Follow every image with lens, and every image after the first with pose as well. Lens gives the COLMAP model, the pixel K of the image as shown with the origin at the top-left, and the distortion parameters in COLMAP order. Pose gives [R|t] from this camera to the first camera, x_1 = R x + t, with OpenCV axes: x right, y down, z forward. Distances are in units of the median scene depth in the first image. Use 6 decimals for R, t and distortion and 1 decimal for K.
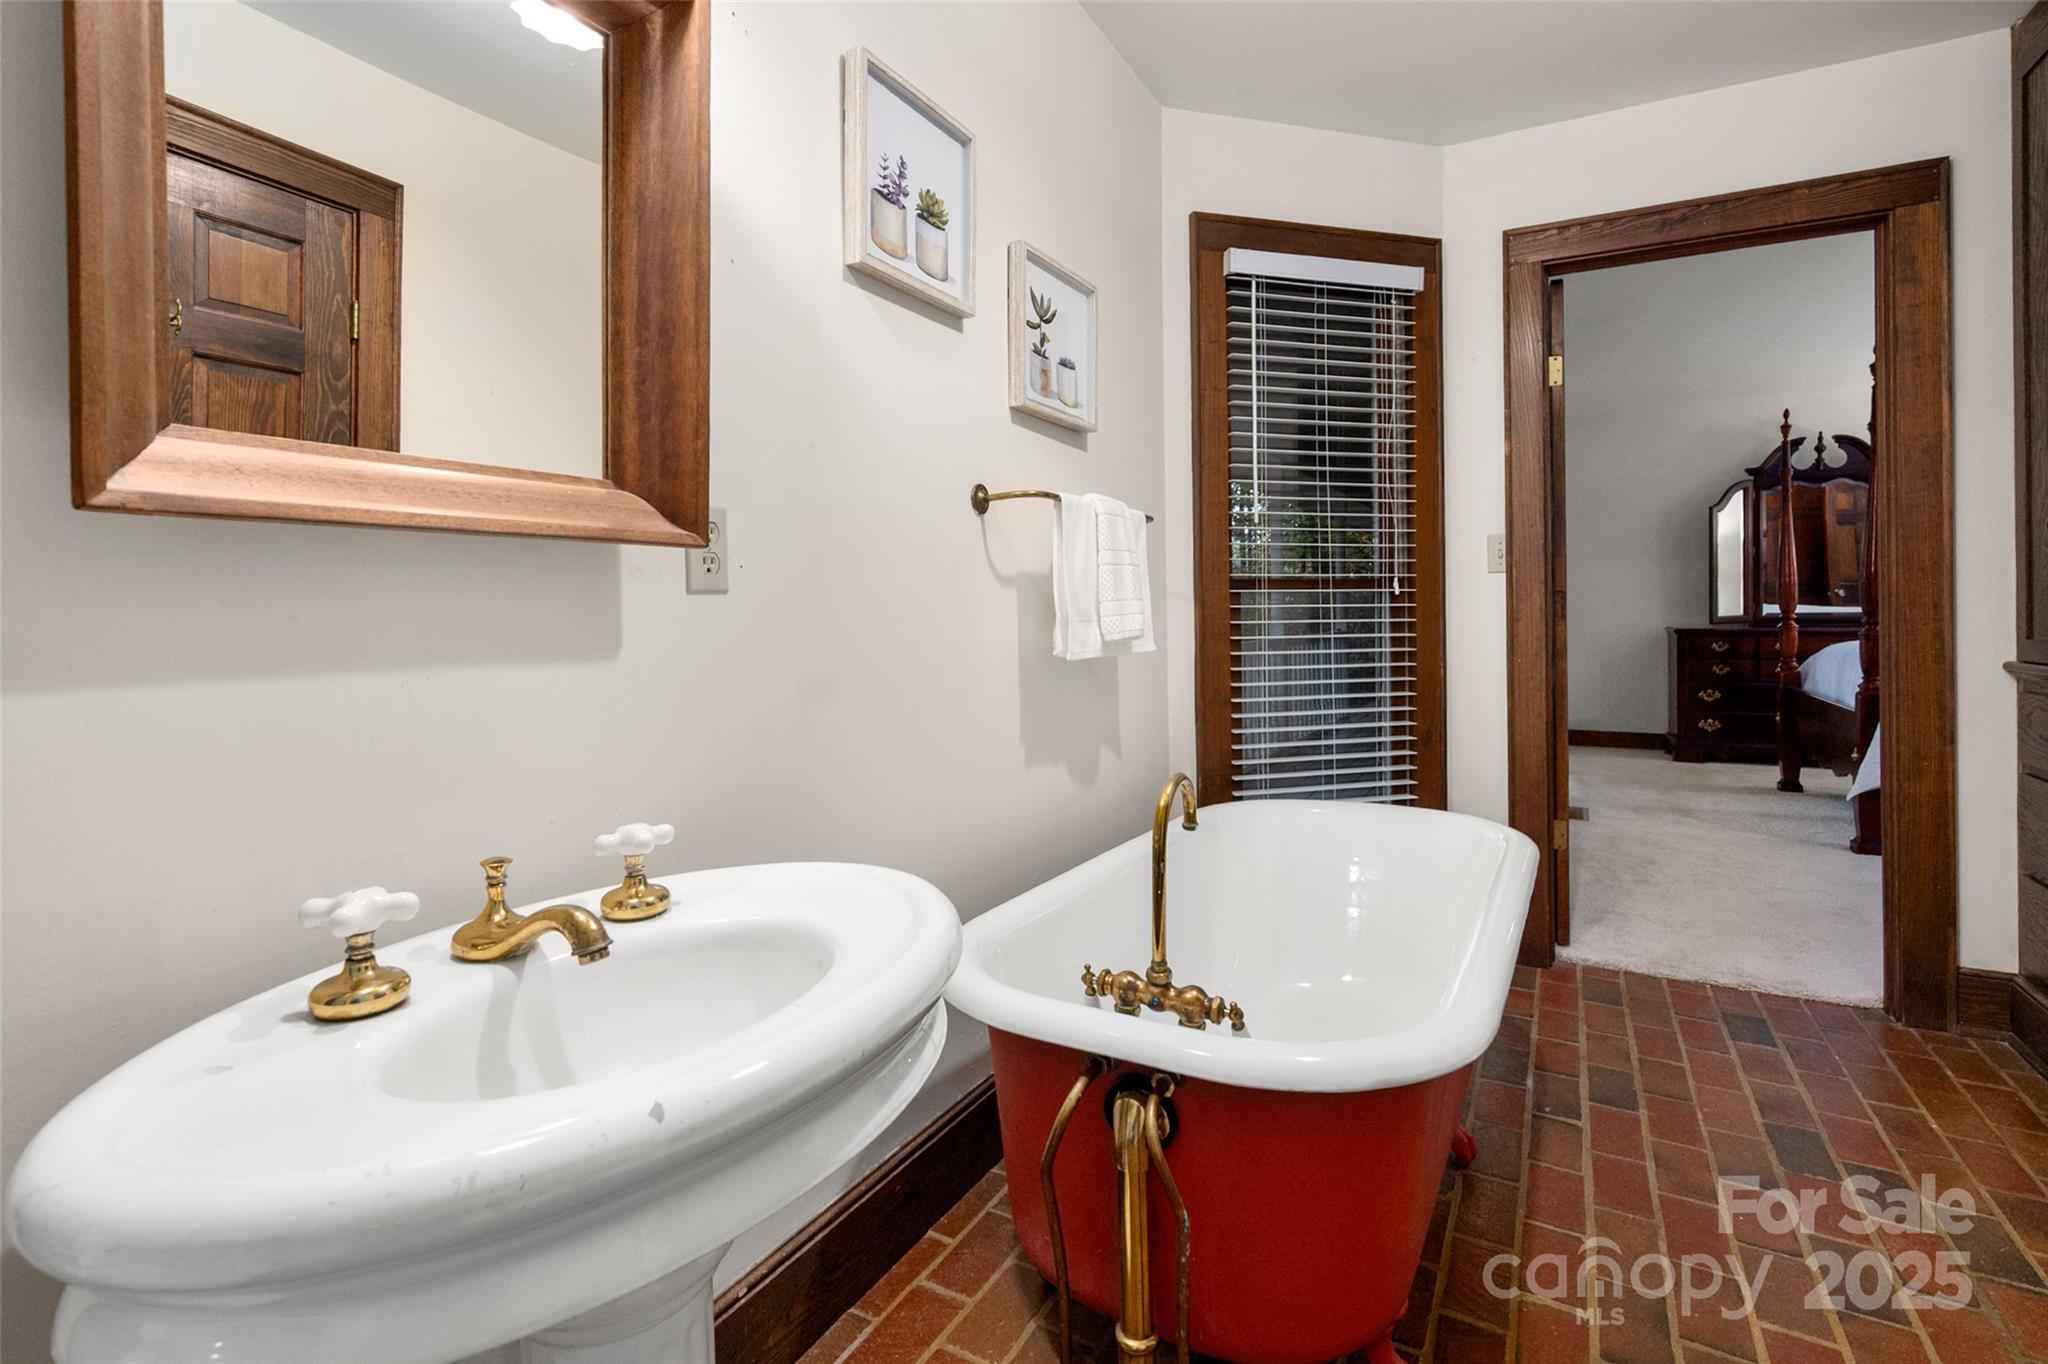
lens RADIAL K [[976.6, 0, 1023.4], [0, 976.6, 599.7], [0, 0, 1]] dist [-0.000512, -0.000089]
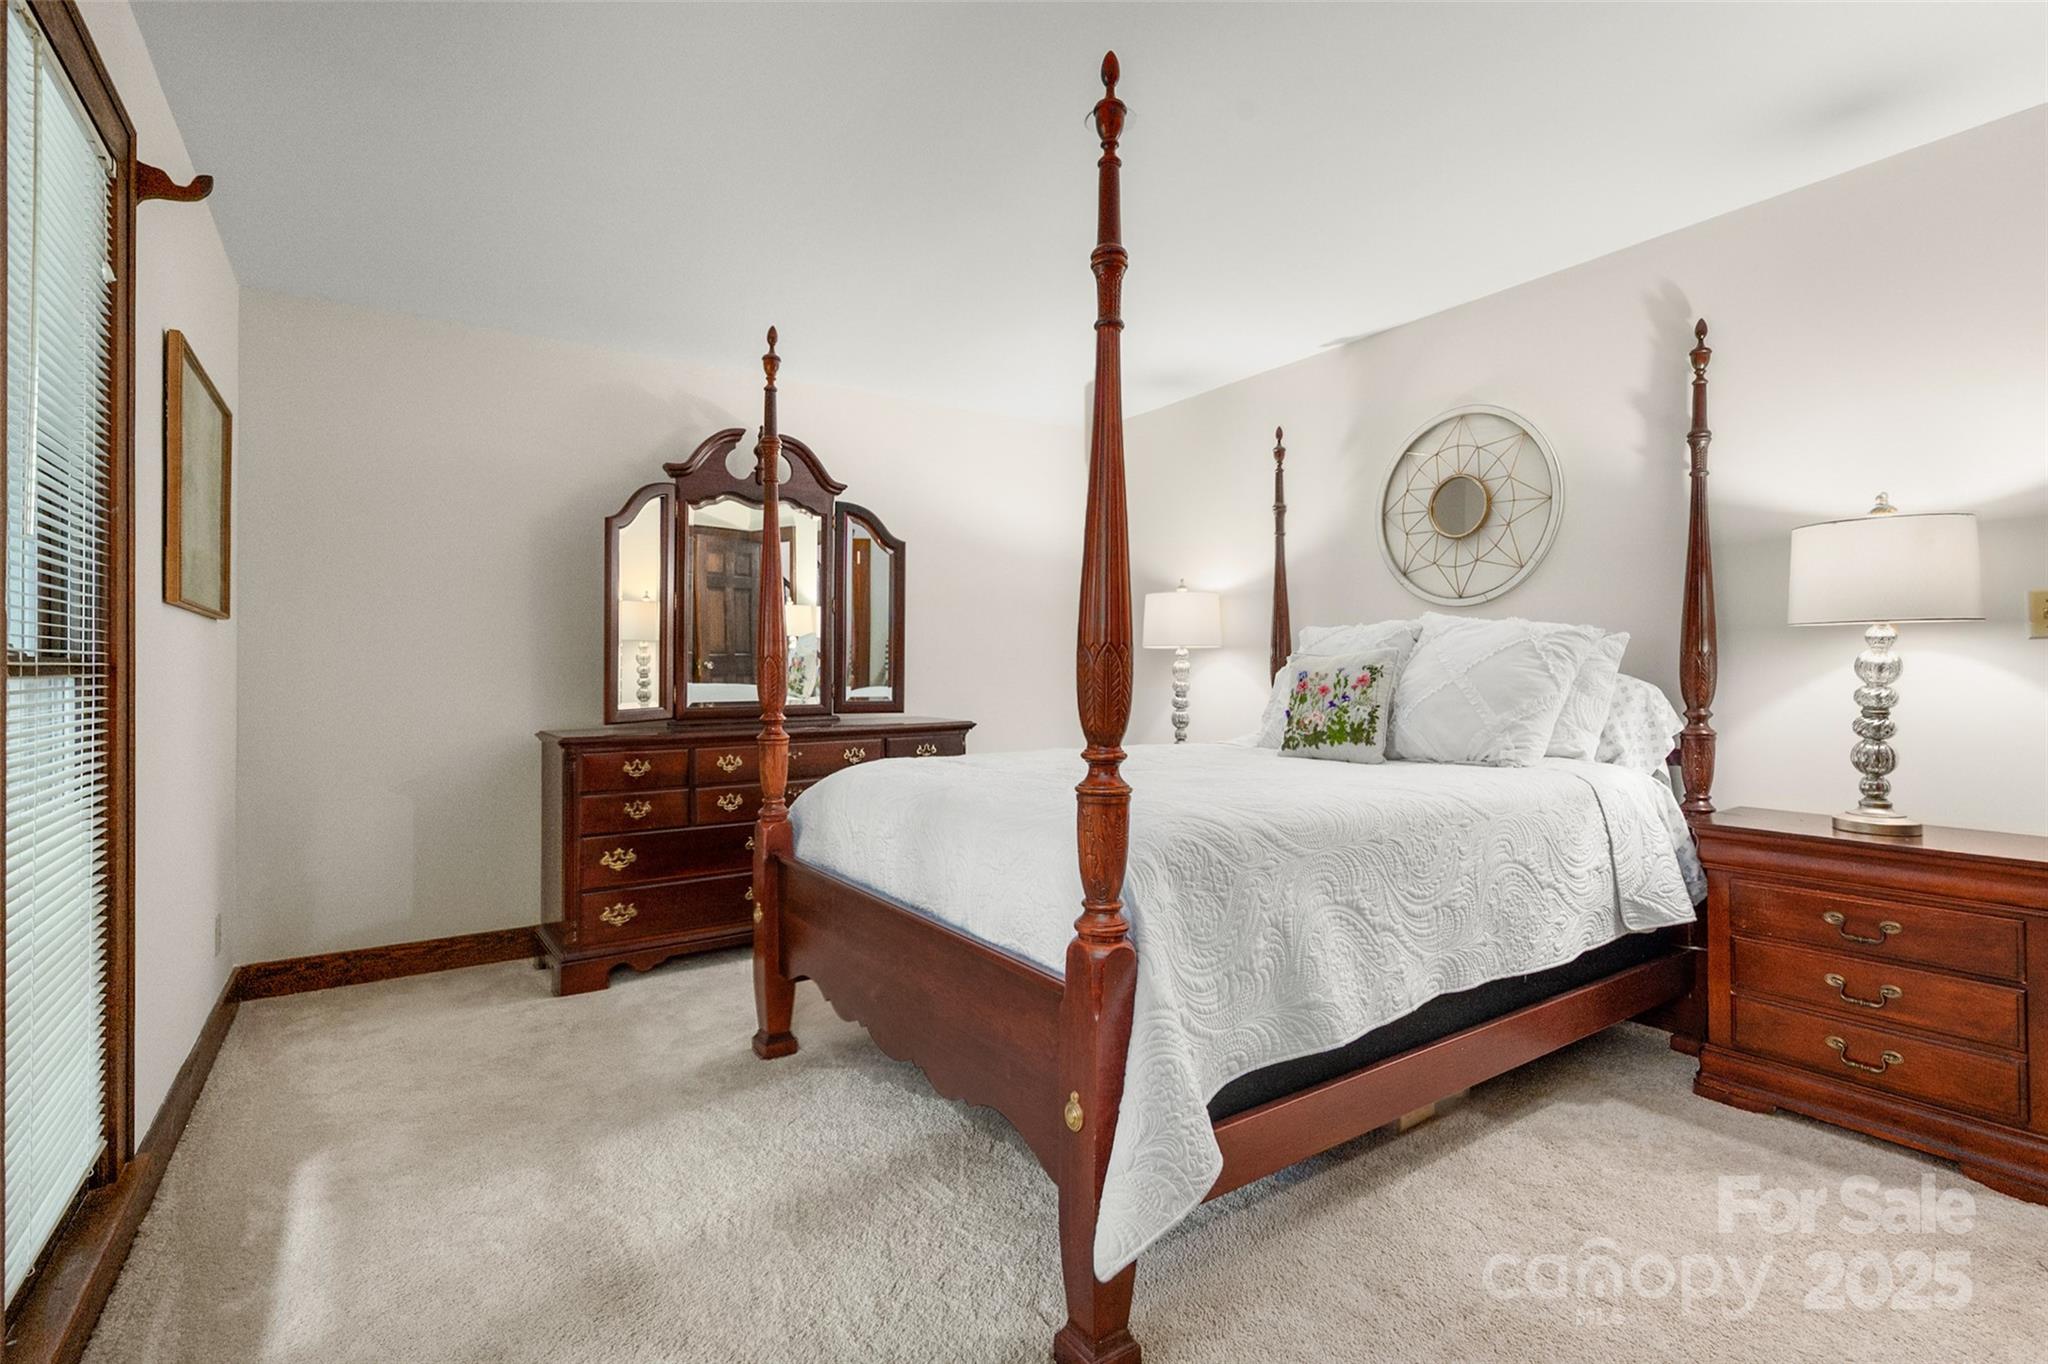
lens RADIAL K [[933.5, 0, 1024.0], [0, 933.5, 682.0], [0, 0, 1]] dist [-0.000257, -0.000043]
pose [[0.451238, -0.003190, 0.892398, 0.328083], [-0.006104, 0.999959, 0.006662, -0.006310], [-0.892383, -0.008453, 0.451200, 0.542779]]
